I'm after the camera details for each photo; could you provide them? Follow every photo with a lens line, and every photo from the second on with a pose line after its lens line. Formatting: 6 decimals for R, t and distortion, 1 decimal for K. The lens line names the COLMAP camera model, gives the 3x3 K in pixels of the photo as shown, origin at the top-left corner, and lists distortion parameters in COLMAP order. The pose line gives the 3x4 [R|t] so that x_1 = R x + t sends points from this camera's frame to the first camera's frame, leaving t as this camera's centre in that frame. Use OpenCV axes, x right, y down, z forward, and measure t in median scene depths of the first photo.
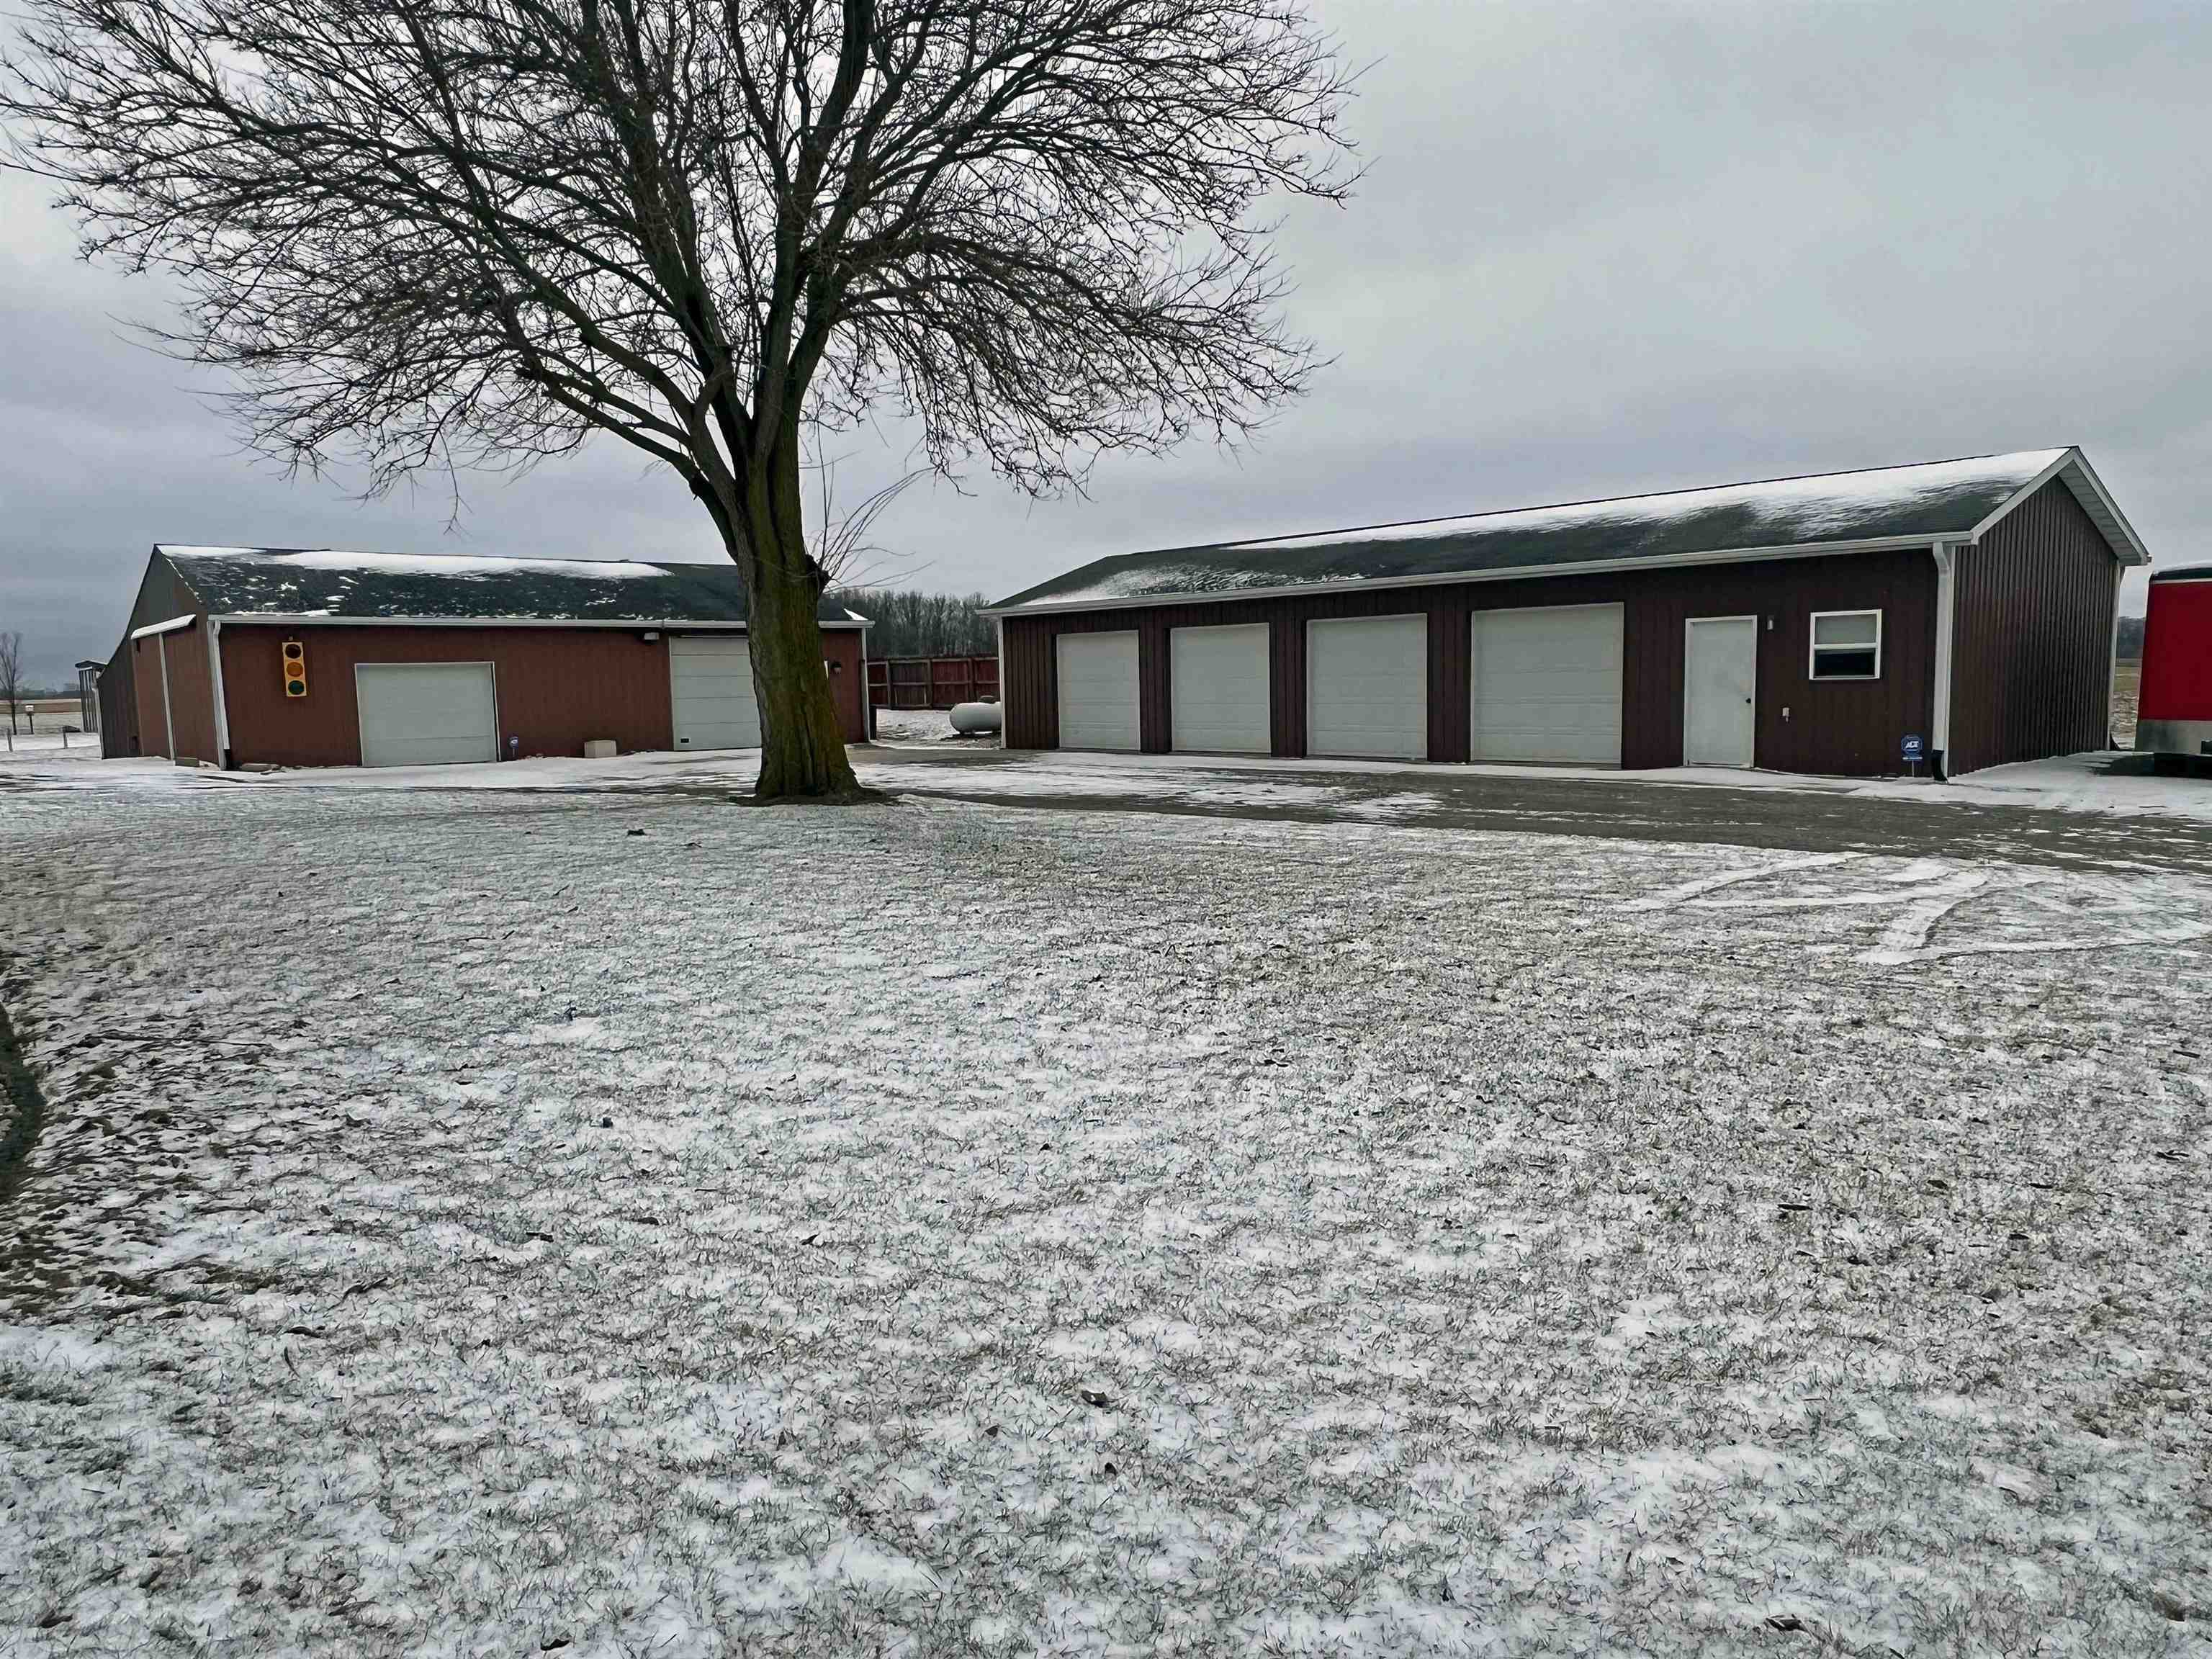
lens RADIAL K [[1484.8, 0, 1100.6], [0, 1484.8, 839.1], [0, 0, 1]] dist [-0.009035, -0.001293]
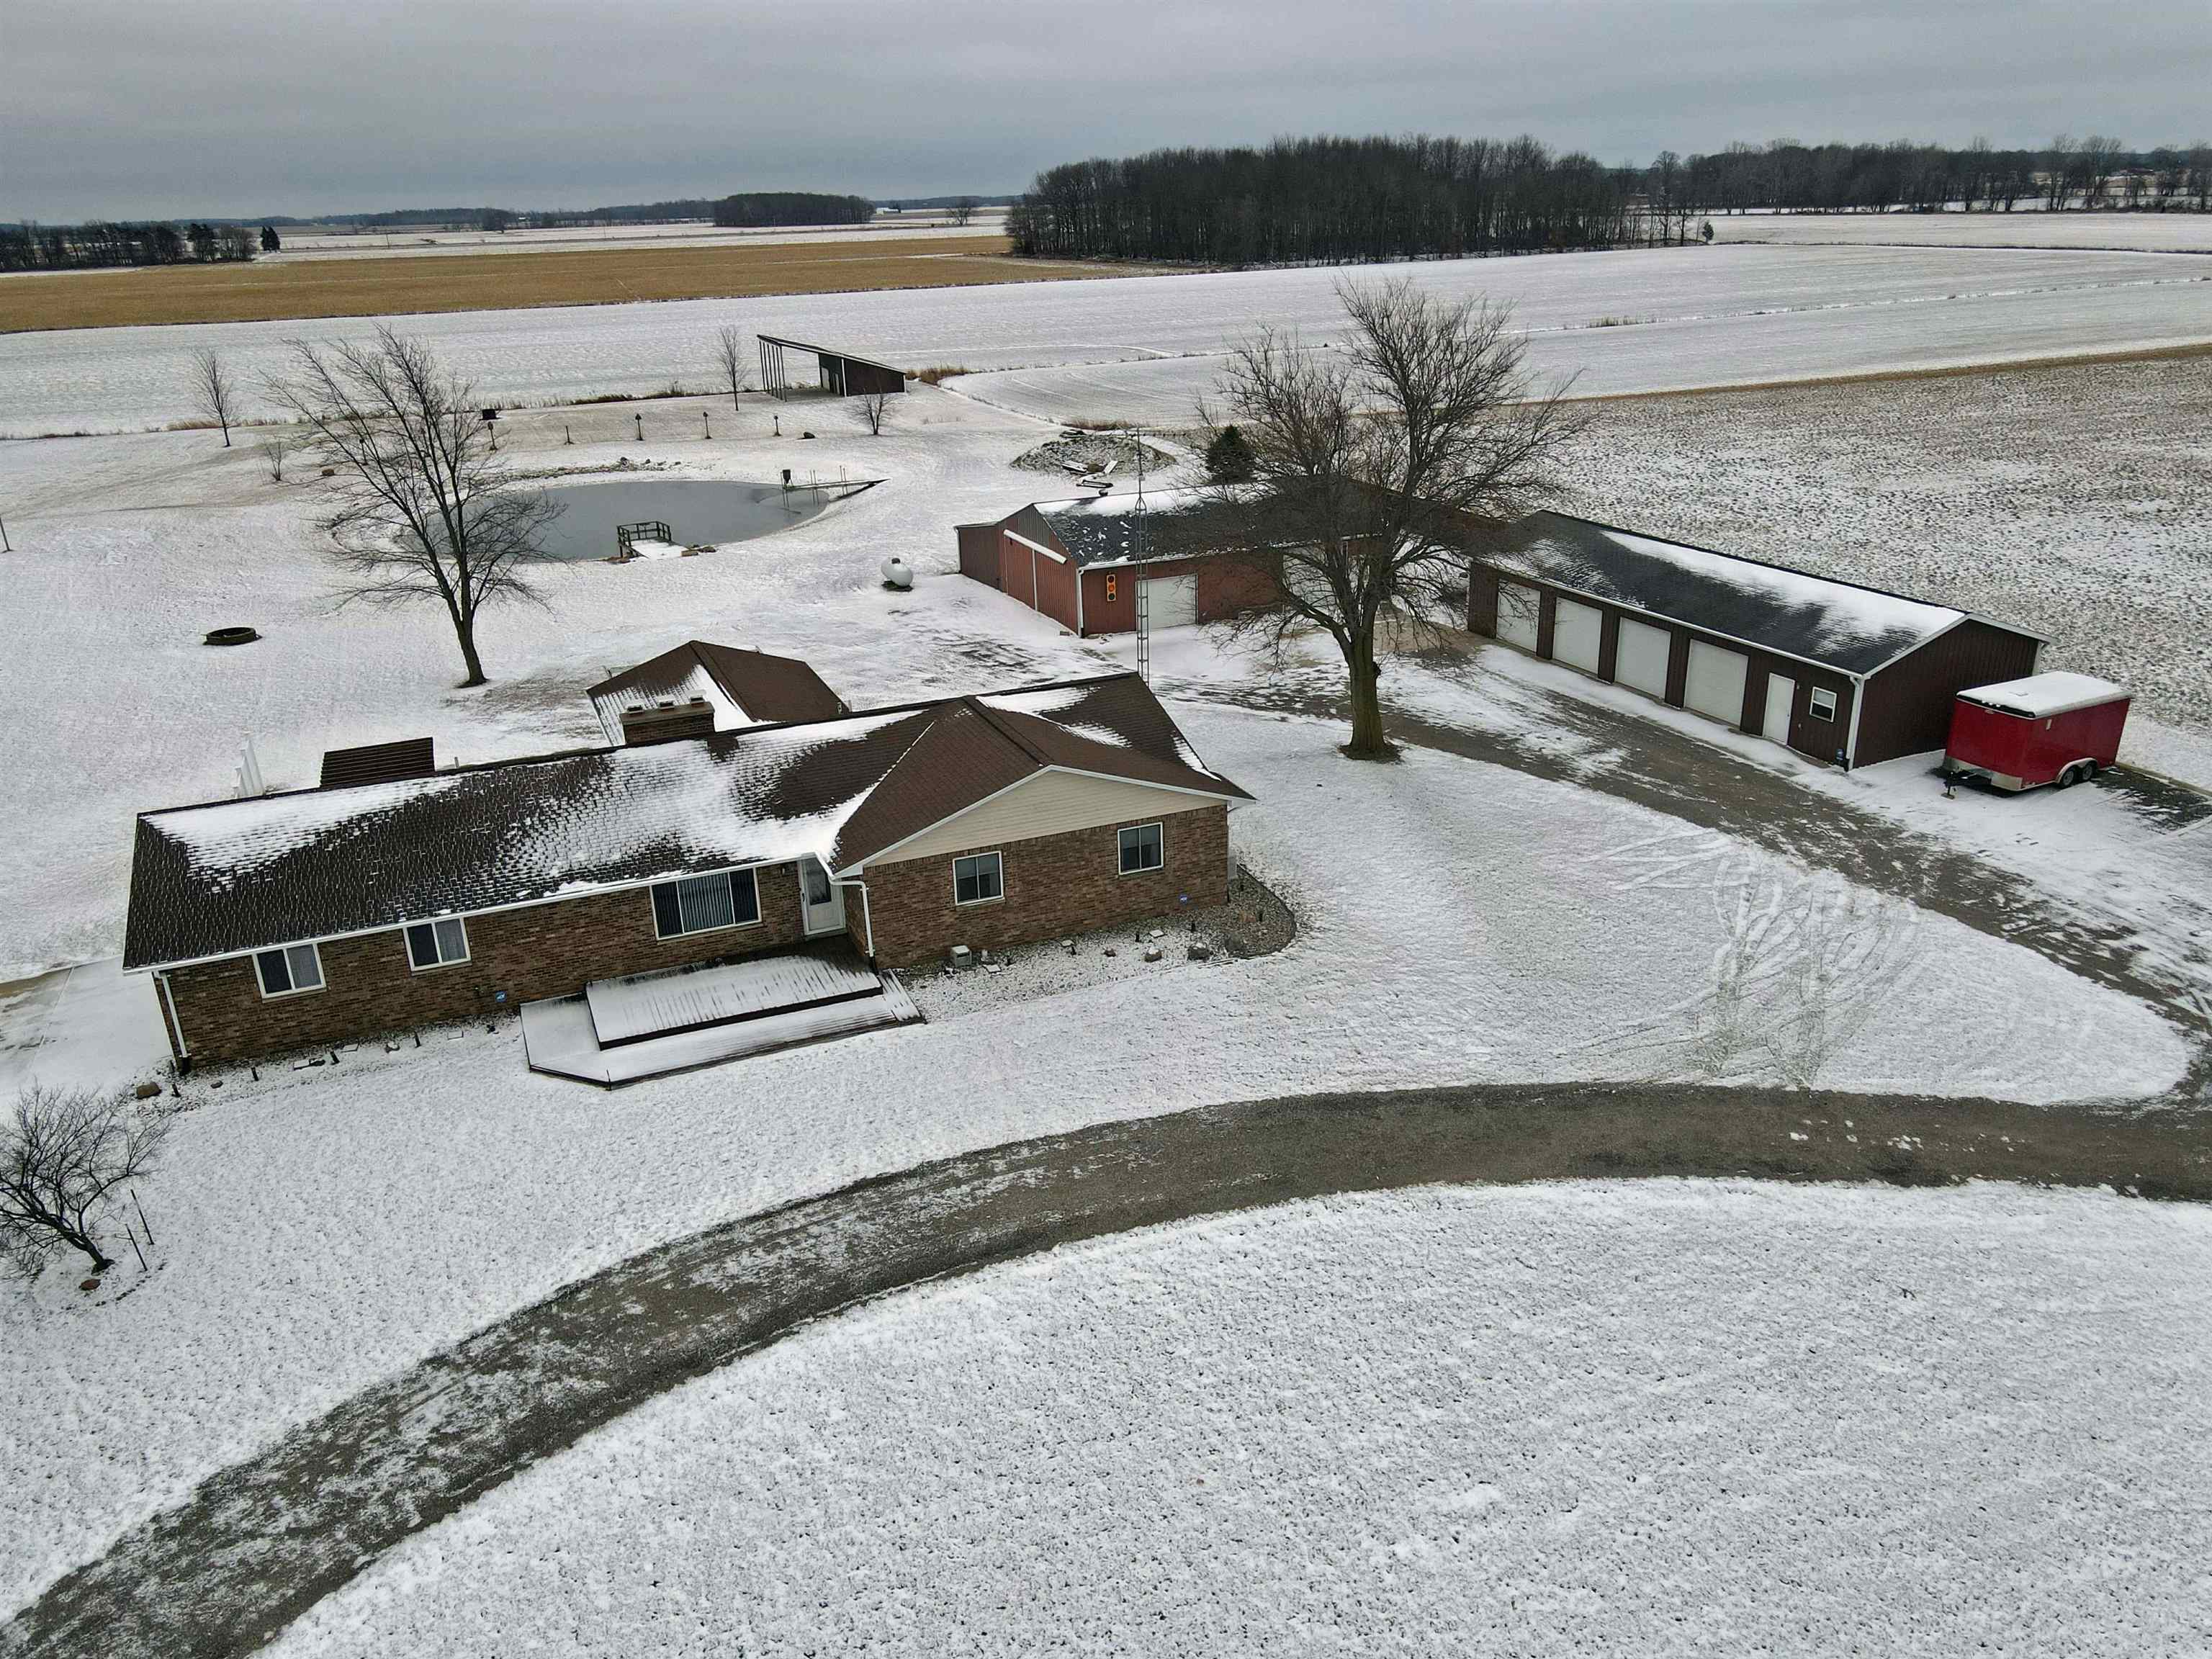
lens RADIAL K [[1610.5, 0, 1106.4], [0, 1610.5, 834.0], [0, 0, 1]] dist [0.006889, 0.002134]
pose [[0.949782, 0.109013, -0.293310, 0.184527], [-0.026606, 0.962093, 0.271420, -0.526076], [0.311780, -0.249986, 0.916679, -1.509388]]
